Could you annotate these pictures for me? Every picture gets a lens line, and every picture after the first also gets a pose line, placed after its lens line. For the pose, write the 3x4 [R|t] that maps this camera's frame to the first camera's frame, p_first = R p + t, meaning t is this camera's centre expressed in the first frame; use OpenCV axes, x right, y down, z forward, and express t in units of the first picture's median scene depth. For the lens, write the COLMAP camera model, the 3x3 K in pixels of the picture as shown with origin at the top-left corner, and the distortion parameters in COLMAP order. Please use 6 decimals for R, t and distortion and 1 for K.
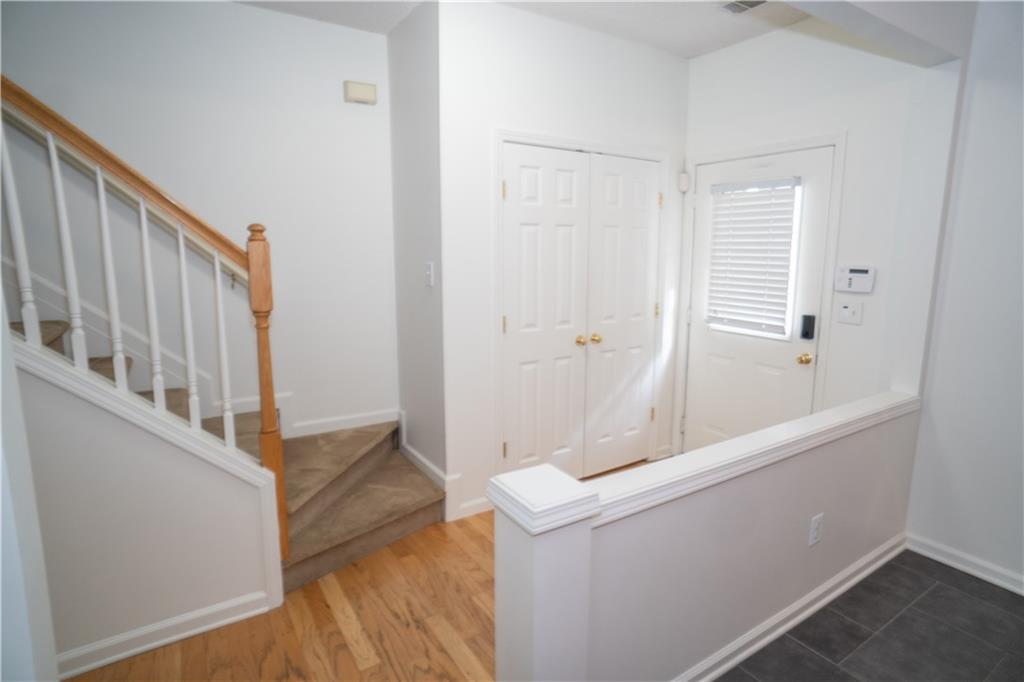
lens RADIAL K [[542.8, 0, 514.3], [0, 542.8, 342.4], [0, 0, 1]] dist [-0.061755, 0.043002]
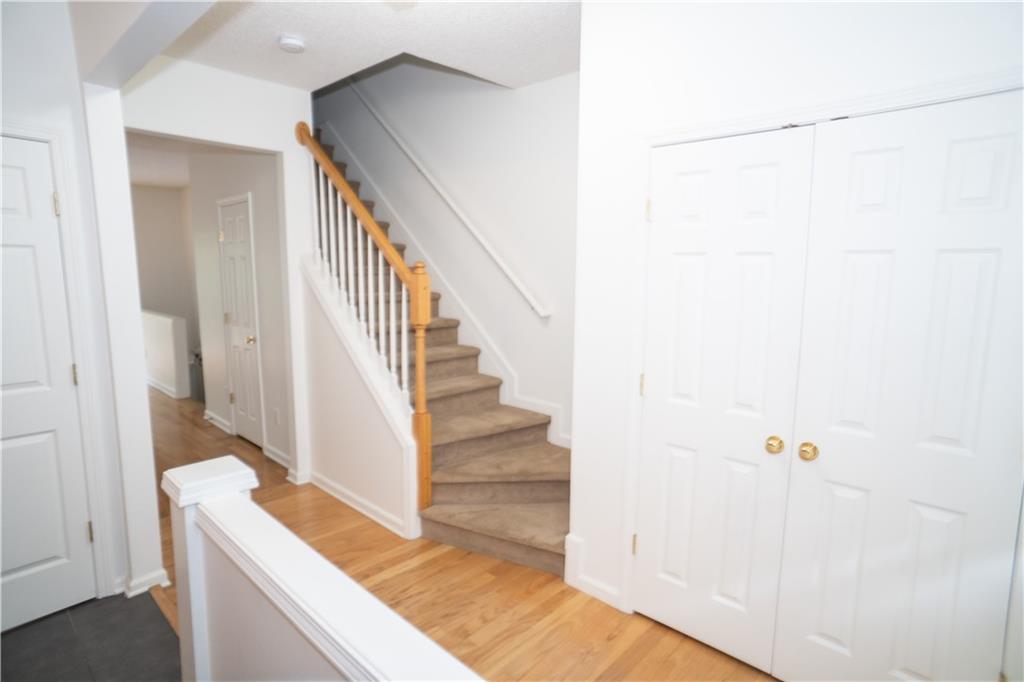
lens RADIAL K [[542.8, 0, 515.4], [0, 542.8, 343.0], [0, 0, 1]] dist [-0.061755, 0.043002]
pose [[0.256382, 0.136475, -0.956892, 0.727839], [-0.175510, 0.980098, 0.092760, -0.143051], [0.950507, 0.144162, 0.275232, 0.672913]]
